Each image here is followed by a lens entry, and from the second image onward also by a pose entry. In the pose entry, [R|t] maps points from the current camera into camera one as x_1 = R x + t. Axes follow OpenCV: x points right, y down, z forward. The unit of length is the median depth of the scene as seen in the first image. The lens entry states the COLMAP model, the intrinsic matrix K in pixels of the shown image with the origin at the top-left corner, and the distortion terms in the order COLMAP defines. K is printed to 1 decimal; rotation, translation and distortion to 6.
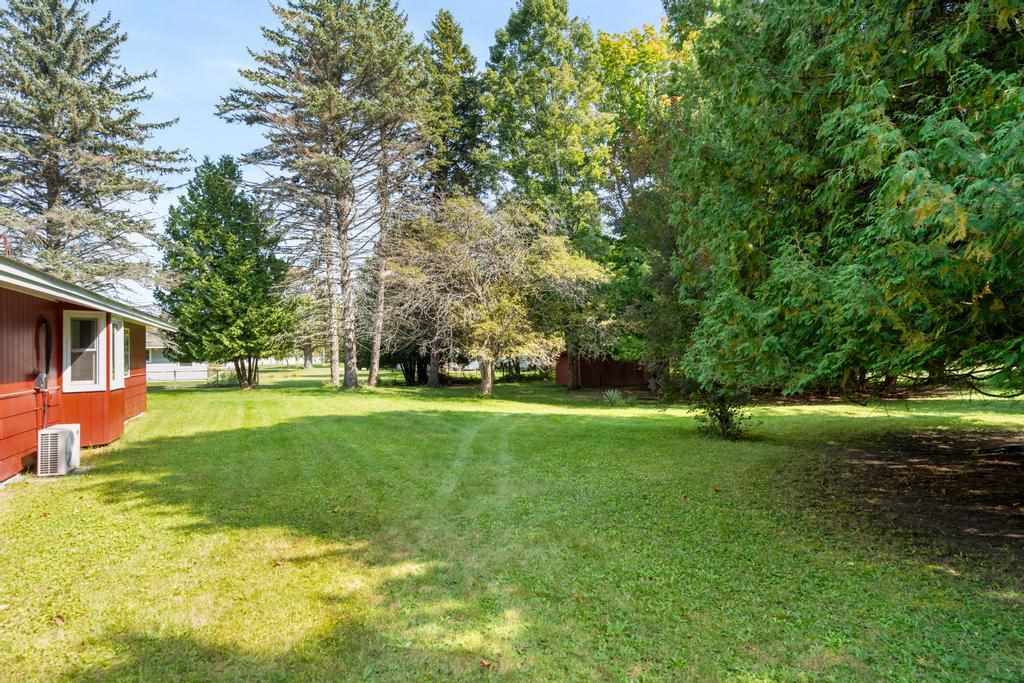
lens RADIAL K [[610.0, 0, 513.0], [0, 610.0, 348.1], [0, 0, 1]] dist [-0.007899, -0.002029]
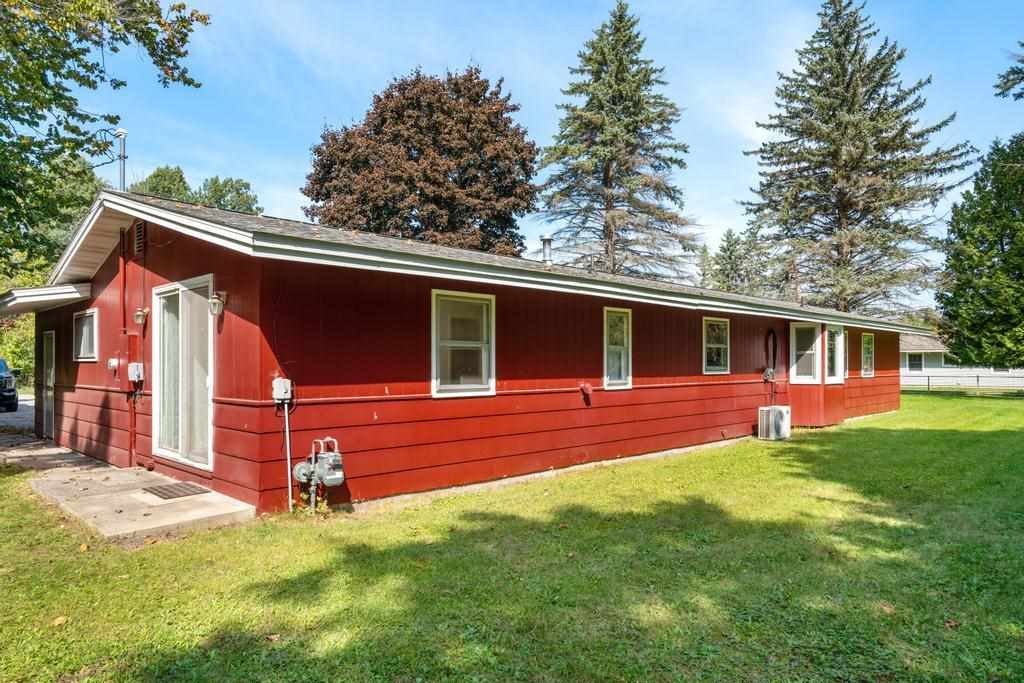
lens RADIAL K [[668.5, 0, 512.4], [0, 668.5, 346.5], [0, 0, 1]] dist [0.000421, 0.000040]
pose [[0.372490, -0.012226, -0.927956, 0.175396], [0.003467, 0.999925, -0.011783, 0.002451], [0.928030, 0.001172, 0.372505, -0.052303]]
